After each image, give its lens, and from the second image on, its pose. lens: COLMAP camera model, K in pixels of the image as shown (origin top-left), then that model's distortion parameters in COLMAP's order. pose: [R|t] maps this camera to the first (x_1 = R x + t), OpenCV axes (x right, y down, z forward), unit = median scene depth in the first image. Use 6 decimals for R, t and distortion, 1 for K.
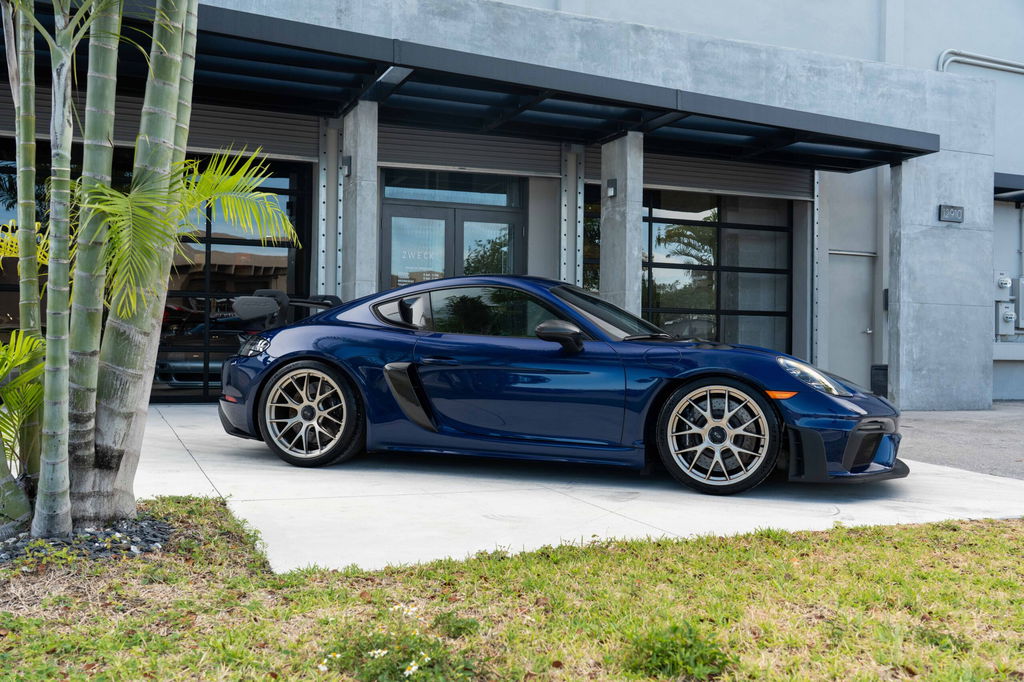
lens RADIAL K [[948.4, 0, 512.0], [0, 948.4, 341.0], [0, 0, 1]] dist [0.009151, 0.000500]
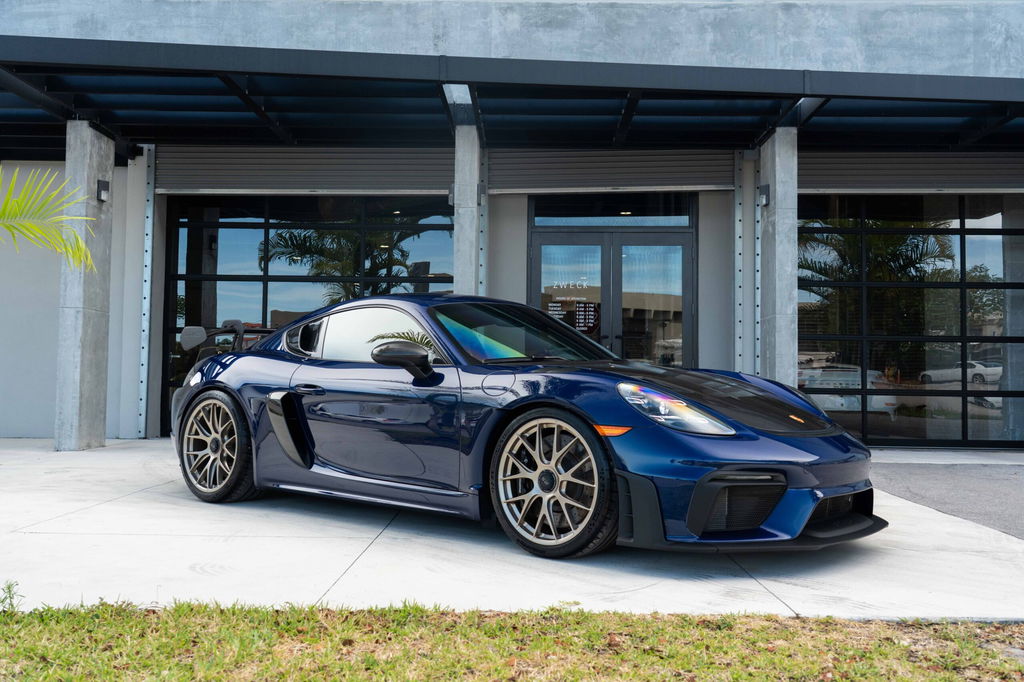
lens RADIAL K [[969.6, 0, 512.0], [0, 969.6, 341.0], [0, 0, 1]] dist [0.008418, -0.012036]
pose [[0.917691, -0.023676, -0.396590, 0.249867], [0.005897, 0.998925, -0.045989, 0.009271], [0.397252, 0.039865, 0.916843, 0.116801]]
